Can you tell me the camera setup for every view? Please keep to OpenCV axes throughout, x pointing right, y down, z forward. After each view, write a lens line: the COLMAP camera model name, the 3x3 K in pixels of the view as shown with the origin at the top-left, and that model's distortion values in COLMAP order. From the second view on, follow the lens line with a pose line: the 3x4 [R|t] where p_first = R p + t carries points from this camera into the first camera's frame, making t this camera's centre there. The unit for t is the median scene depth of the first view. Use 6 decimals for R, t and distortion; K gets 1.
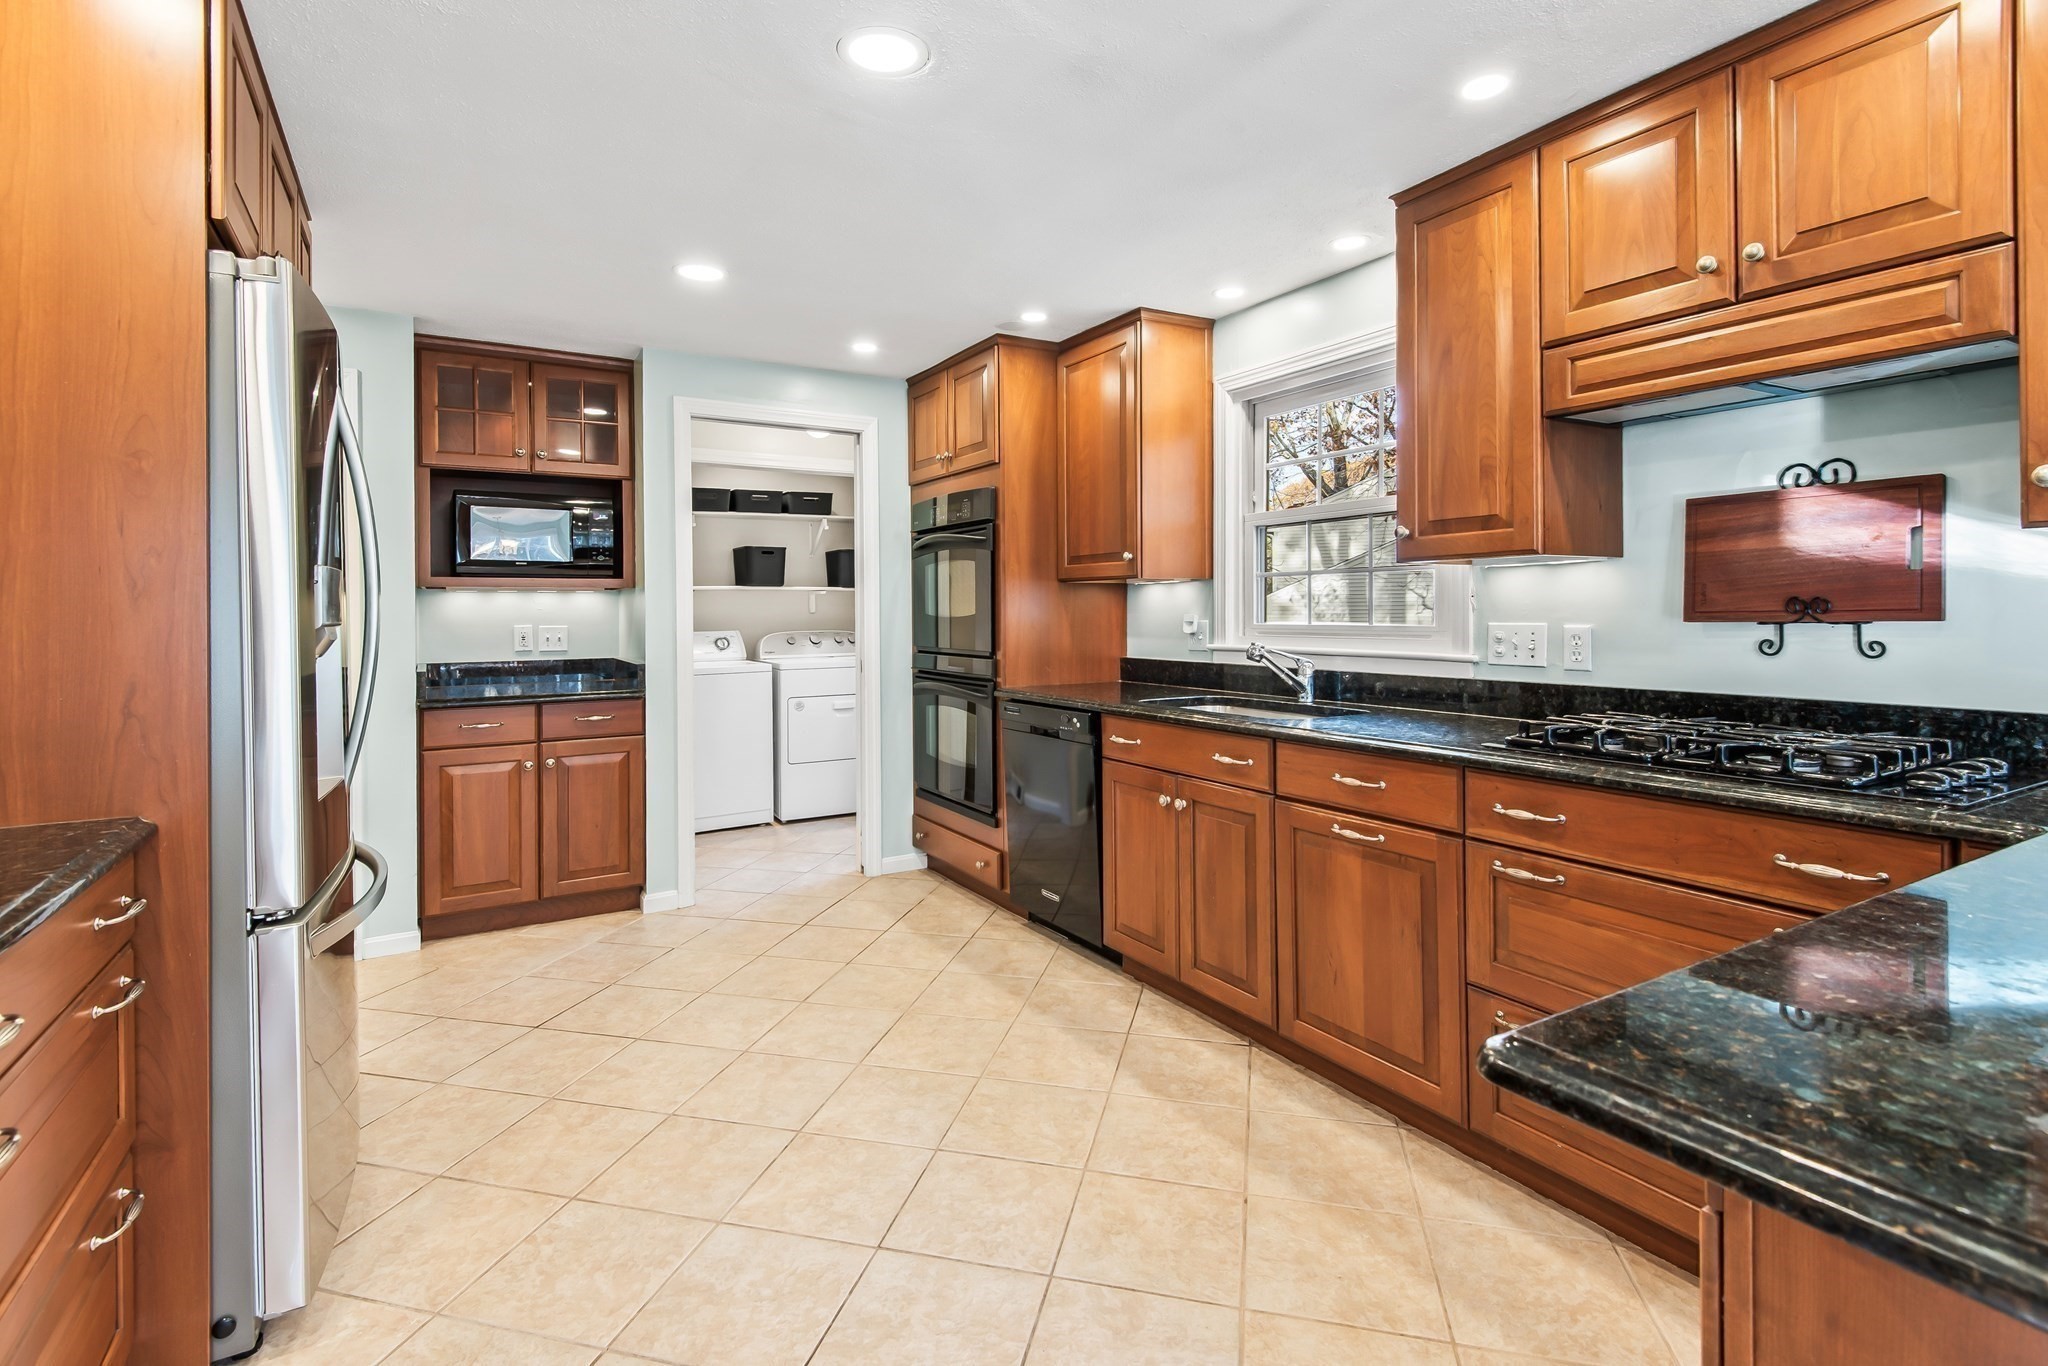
lens RADIAL K [[961.4, 0, 1023.5], [0, 961.4, 603.8], [0, 0, 1]] dist [0.033548, -0.017819]
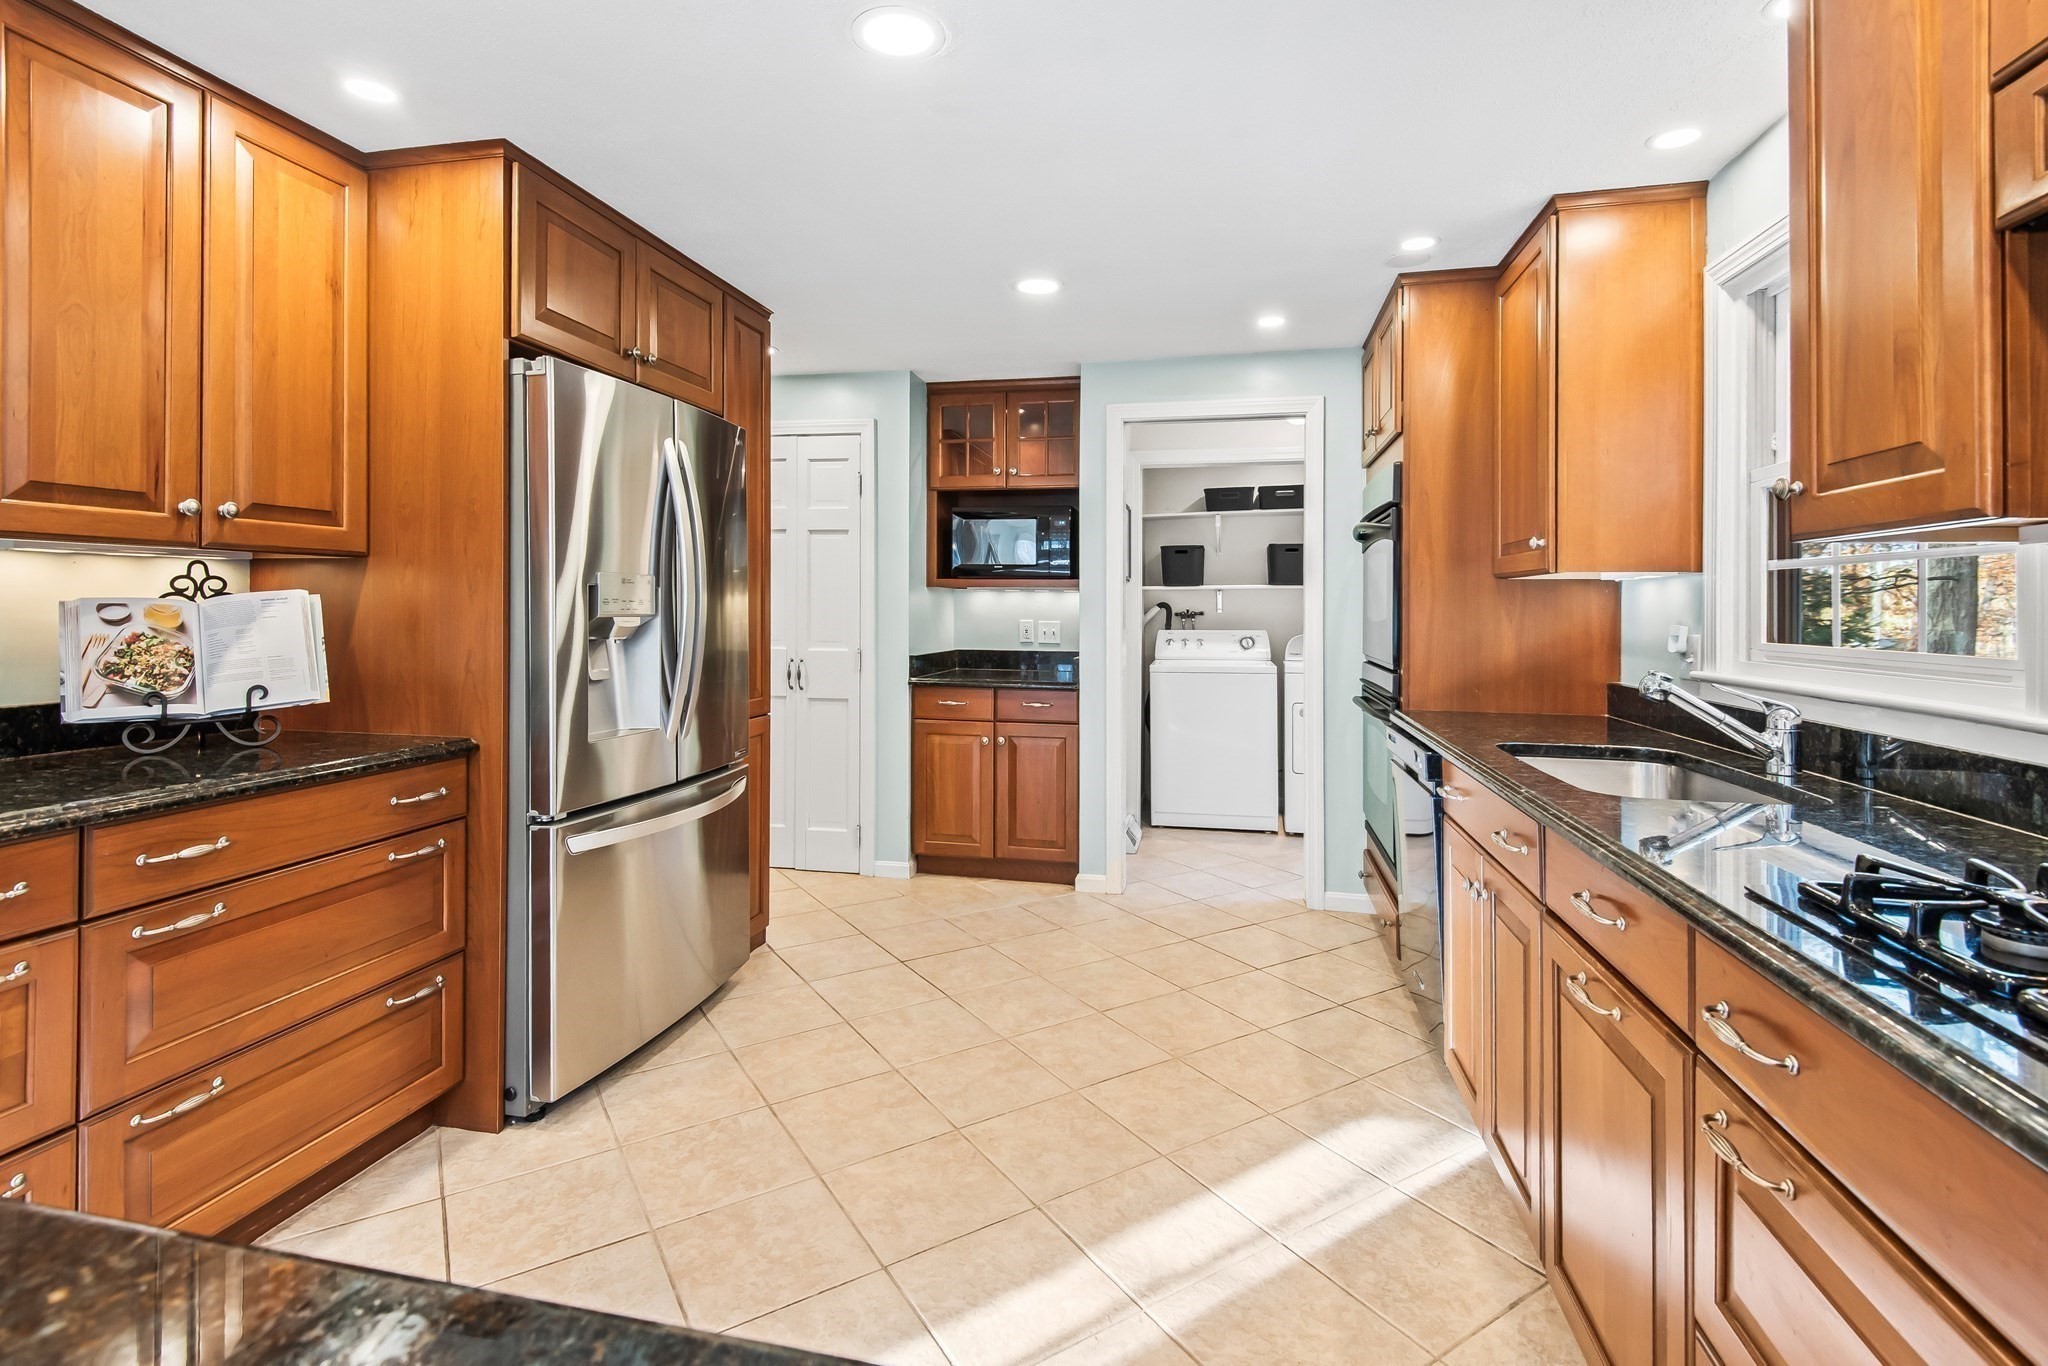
lens RADIAL K [[952.8, 0, 1019.5], [0, 952.8, 600.9], [0, 0, 1]] dist [0.032325, -0.019587]
pose [[0.729598, 0.008705, -0.683821, 0.295185], [-0.009963, 0.999948, 0.002100, -0.003364], [0.683804, 0.005281, 0.729647, 0.190402]]
